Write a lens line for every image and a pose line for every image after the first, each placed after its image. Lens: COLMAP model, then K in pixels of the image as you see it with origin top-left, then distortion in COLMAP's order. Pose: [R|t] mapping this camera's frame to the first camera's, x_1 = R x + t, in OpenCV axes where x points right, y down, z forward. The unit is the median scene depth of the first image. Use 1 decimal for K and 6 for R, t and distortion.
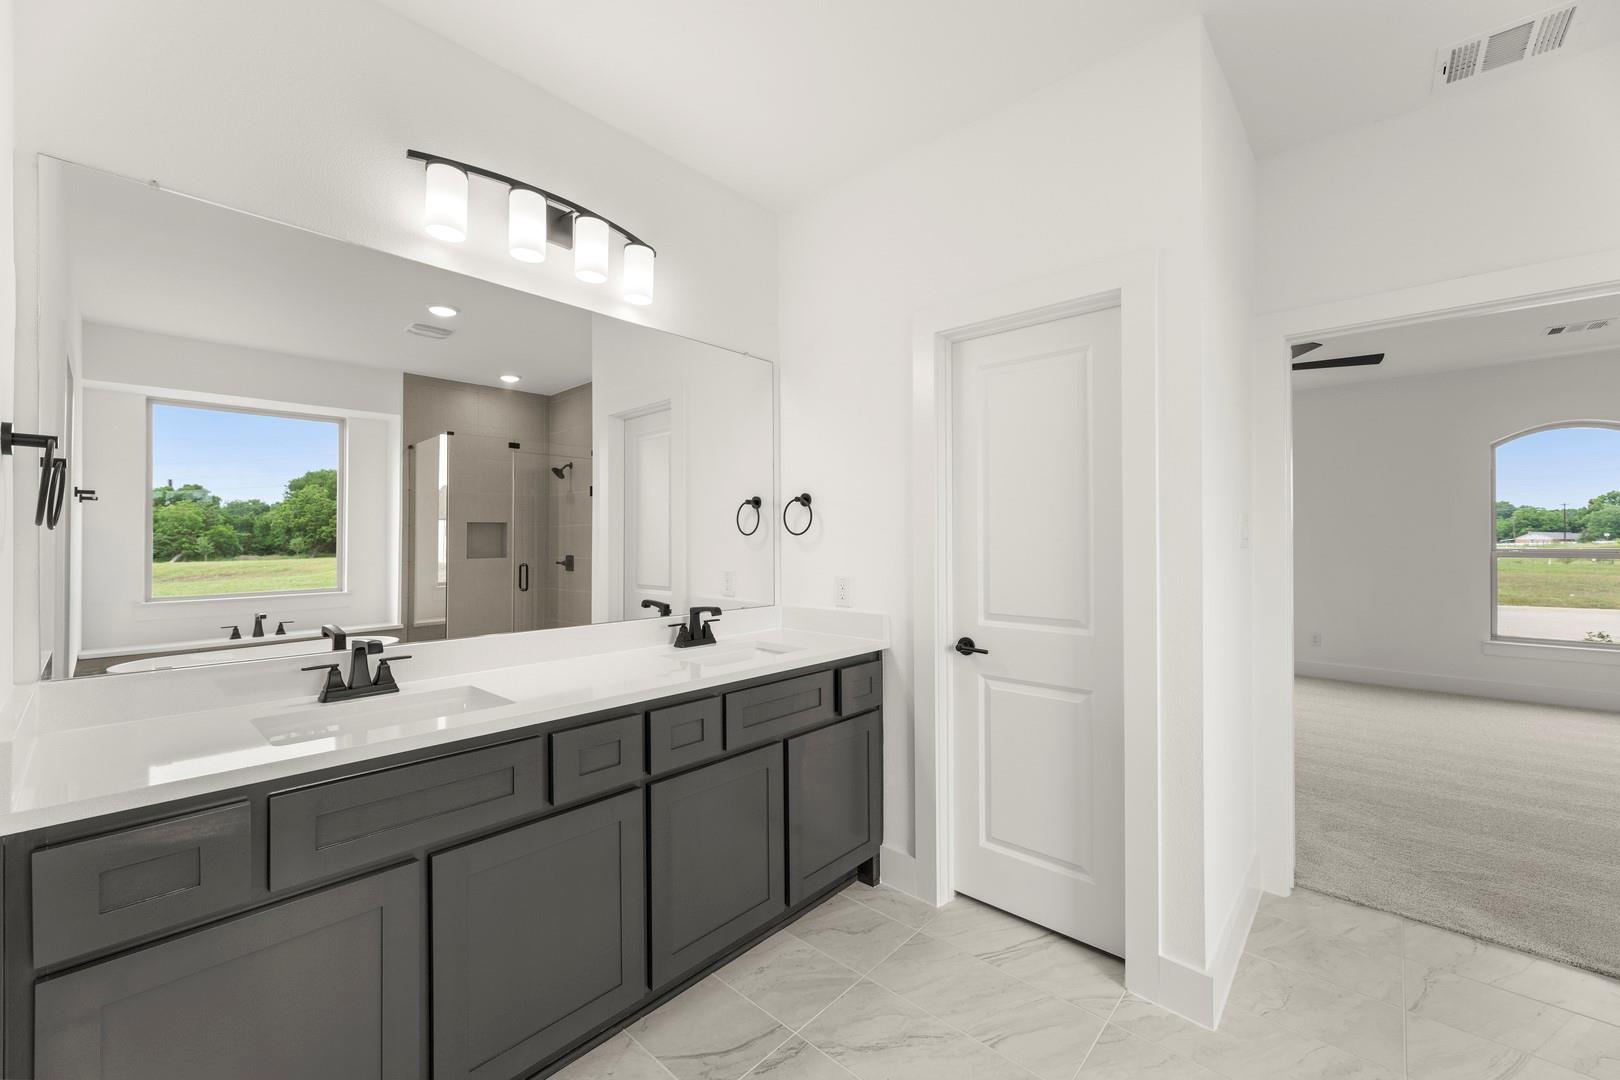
lens RADIAL K [[636.5, 0, 810.6], [0, 636.5, 530.6], [0, 0, 1]] dist [0.008597, -0.000303]
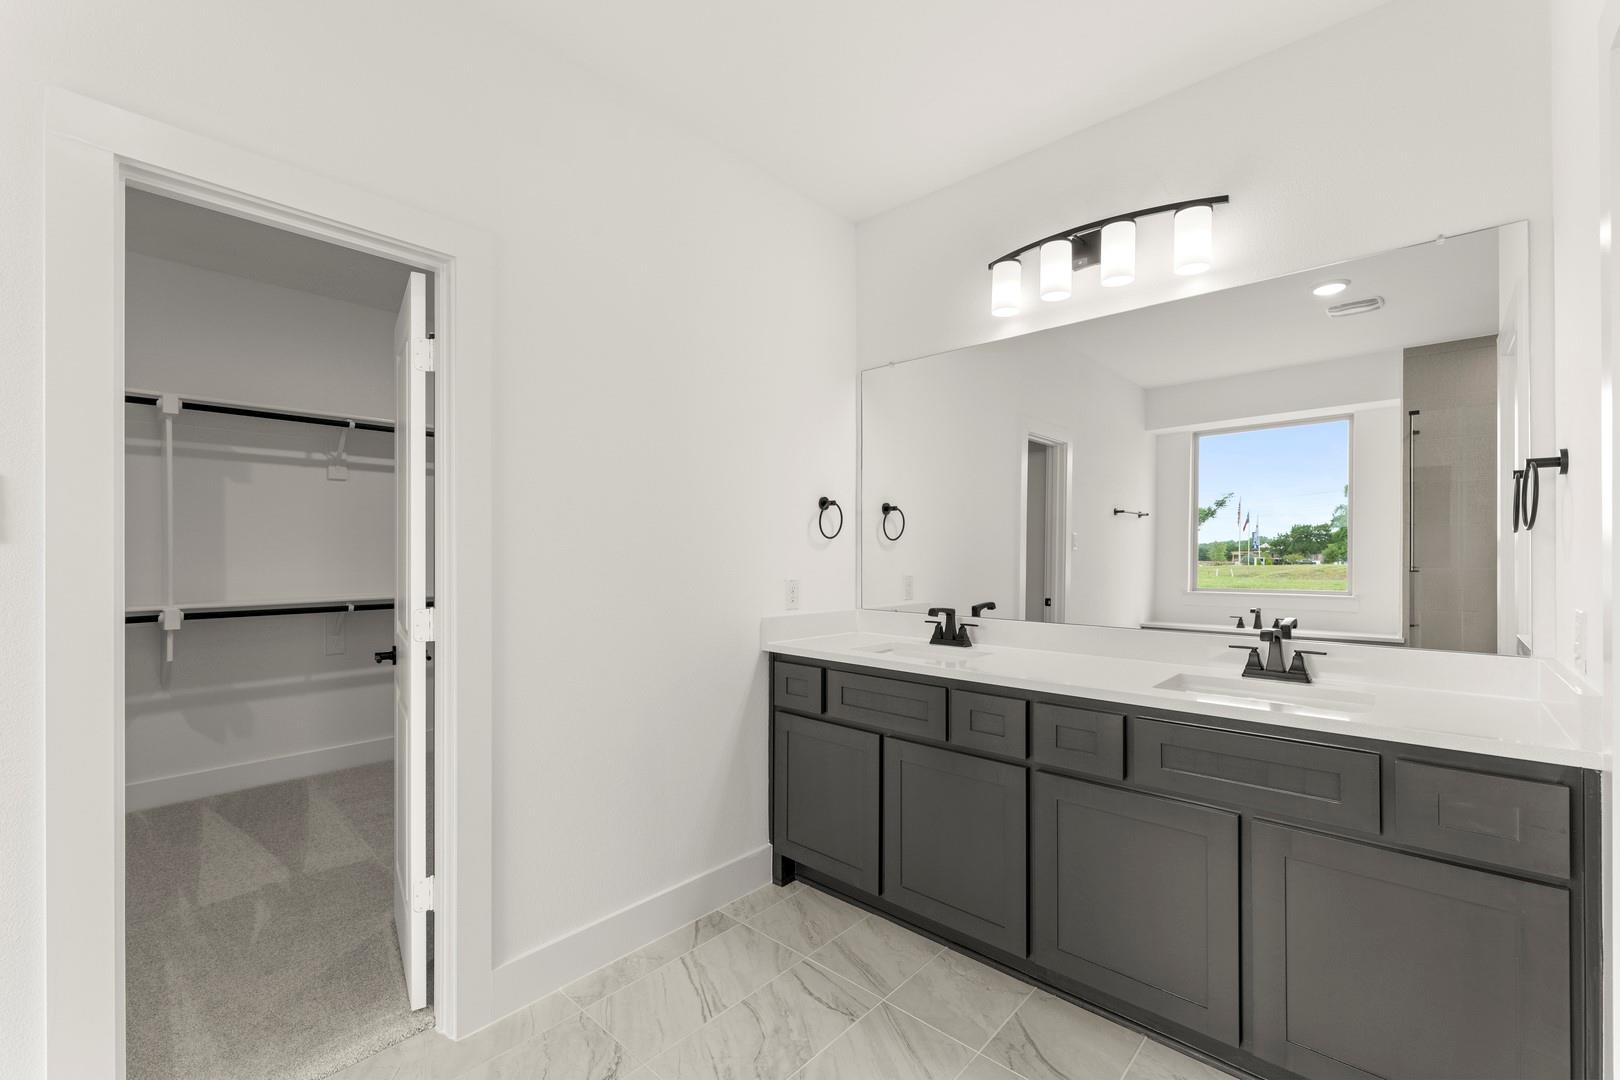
lens RADIAL K [[658.3, 0, 804.4], [0, 658.3, 548.7], [0, 0, 1]] dist [0.001892, -0.000043]
pose [[-0.008744, 0.006043, -0.999944, 0.304600], [0.018863, 0.999805, 0.005878, 0.003743], [0.999784, -0.018811, -0.008857, 0.223541]]
